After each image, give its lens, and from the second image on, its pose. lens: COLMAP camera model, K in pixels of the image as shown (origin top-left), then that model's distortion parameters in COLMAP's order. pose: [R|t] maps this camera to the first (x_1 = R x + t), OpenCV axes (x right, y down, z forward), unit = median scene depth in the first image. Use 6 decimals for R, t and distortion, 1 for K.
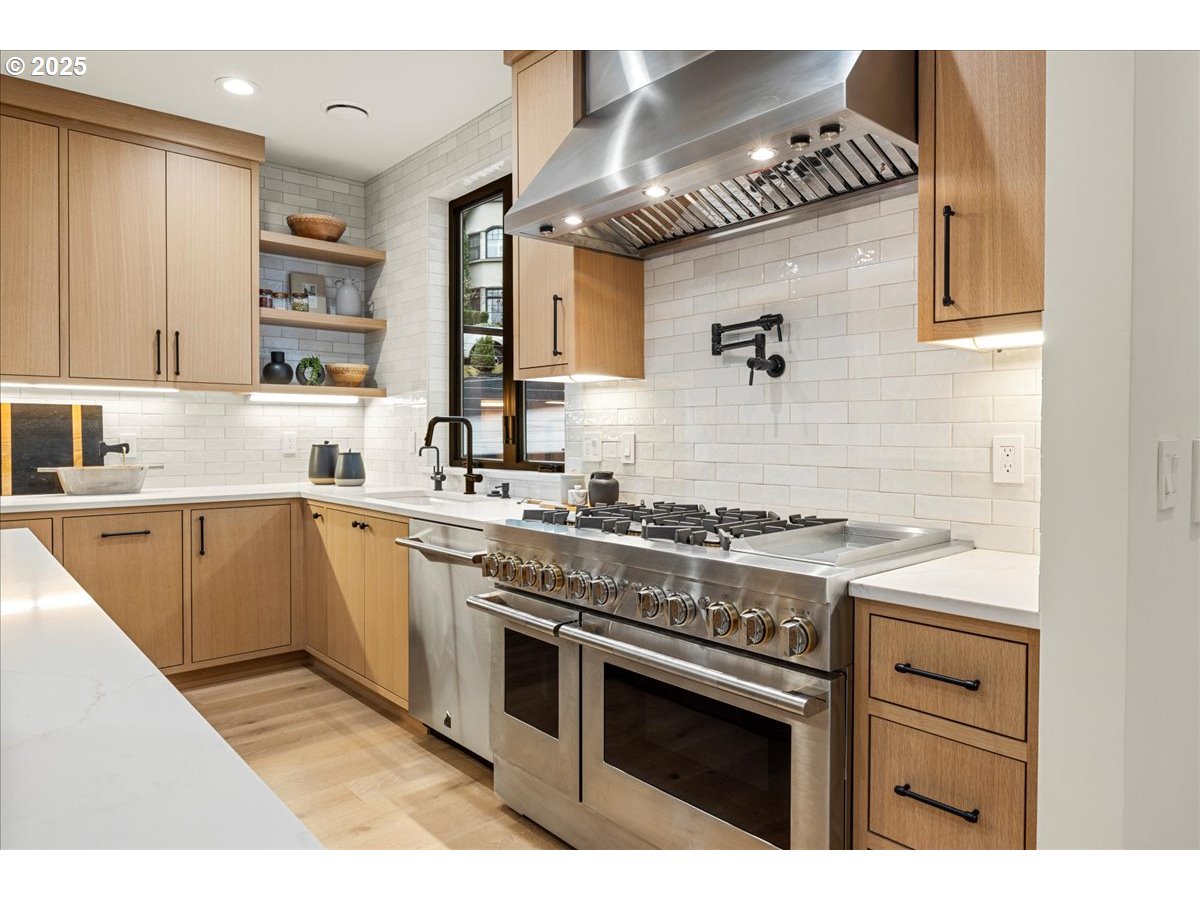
lens RADIAL K [[749.7, 0, 600.0], [0, 749.7, 450.0], [0, 0, 1]] dist [-0.008669, -0.000362]
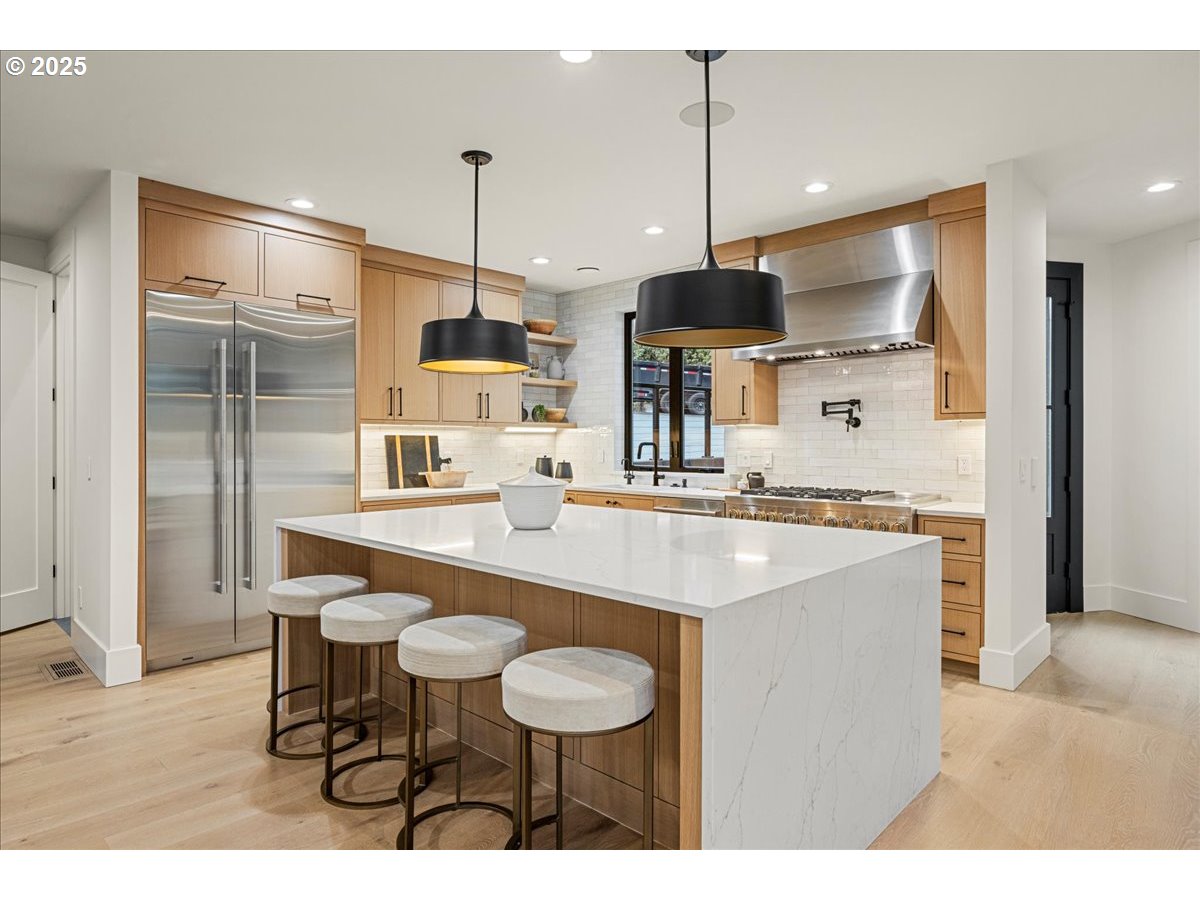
lens RADIAL K [[689.9, 0, 600.0], [0, 689.9, 450.0], [0, 0, 1]] dist [-0.007452, -0.000341]
pose [[0.996347, -0.003668, 0.085323, -0.553874], [0.004543, 0.999939, -0.010067, -0.012399], [-0.085281, 0.010418, 0.996302, -0.761988]]
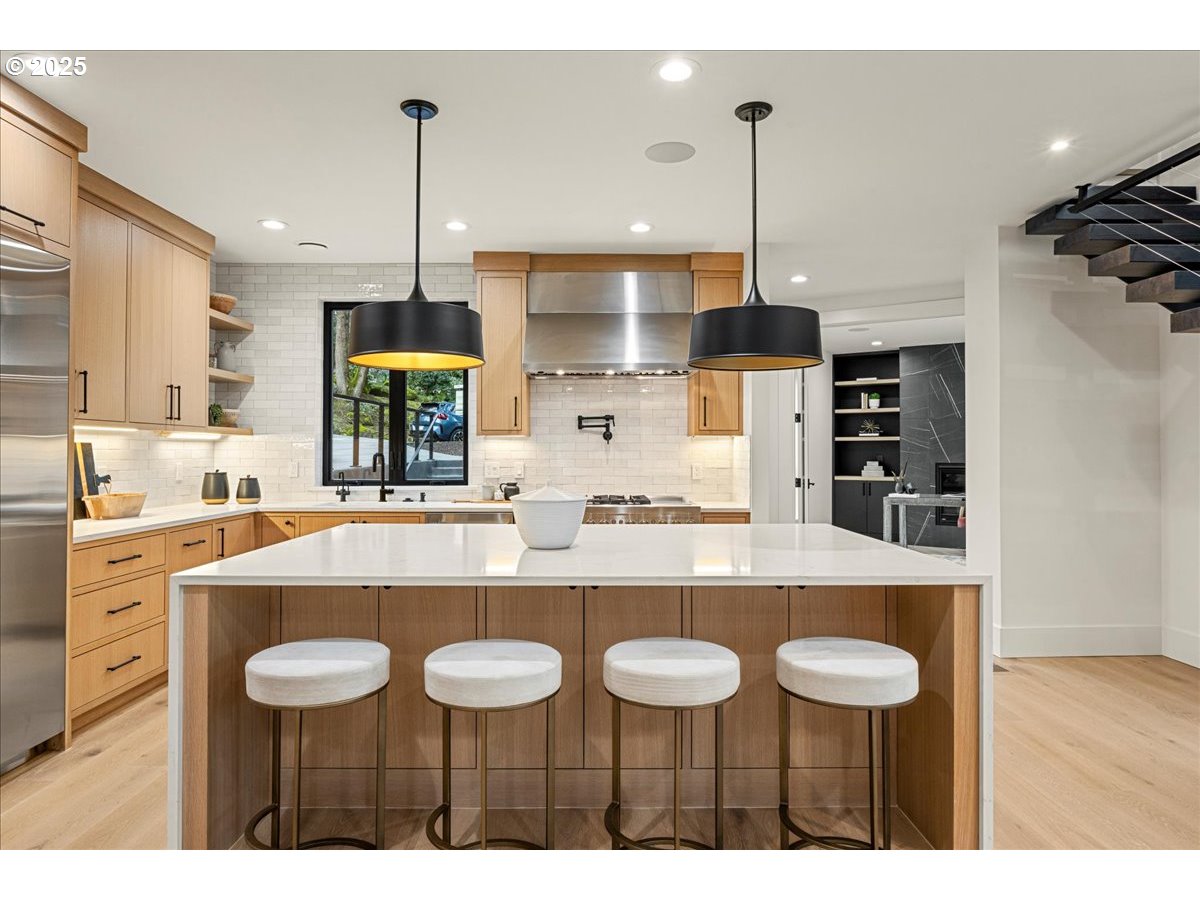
lens RADIAL K [[717.6, 0, 600.0], [0, 717.6, 450.0], [0, 0, 1]] dist [-0.000766, 0.001500]
pose [[0.656769, 0.002345, 0.754088, -1.265248], [0.016172, 0.999721, -0.017193, -0.020817], [-0.753918, 0.023487, 0.656548, -0.422615]]
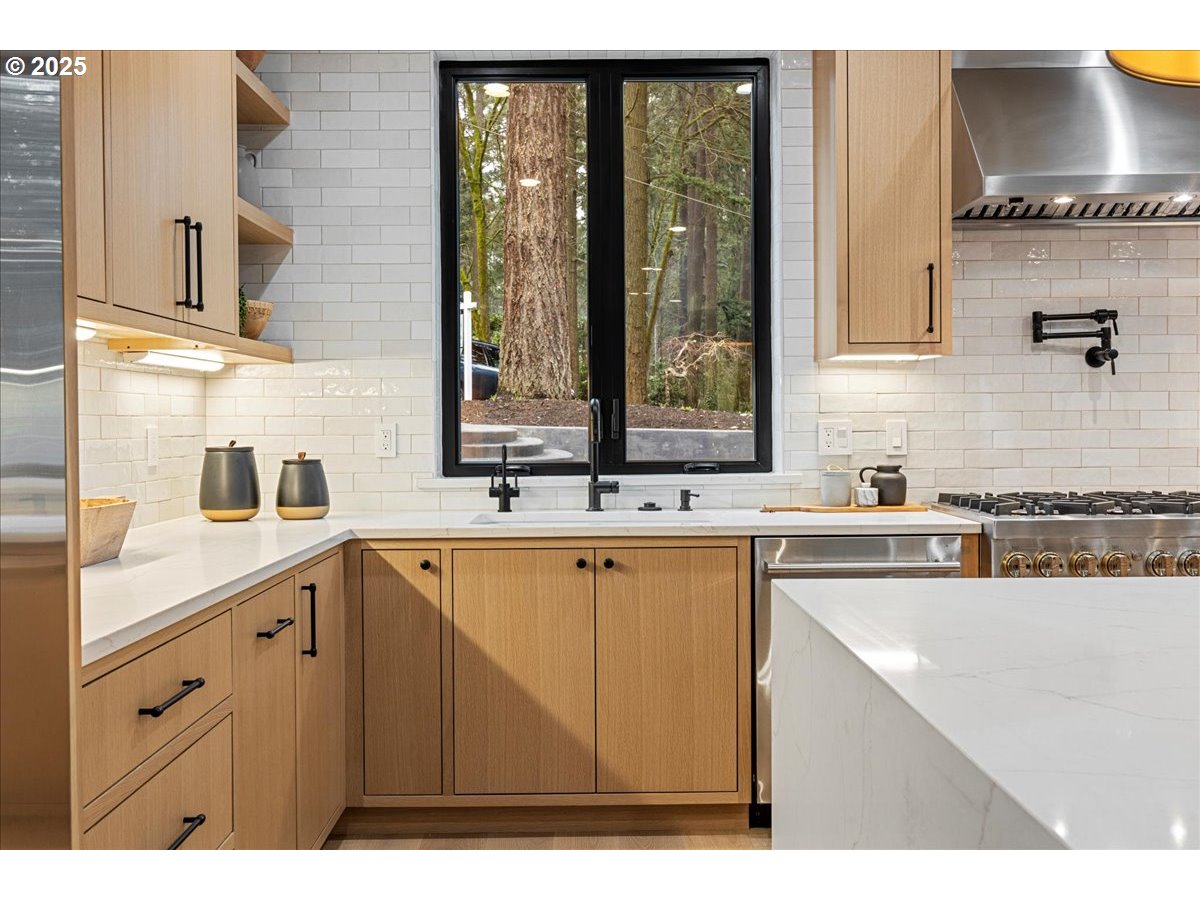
lens RADIAL K [[1131.7, 0, 599.2], [0, 1131.7, 443.7], [0, 0, 1]] dist [-0.001363, 0.009366]
pose [[0.654709, -0.019673, 0.755625, -1.200217], [0.025398, 0.999669, 0.004021, -0.009740], [-0.755454, 0.016559, 0.654993, 0.388853]]
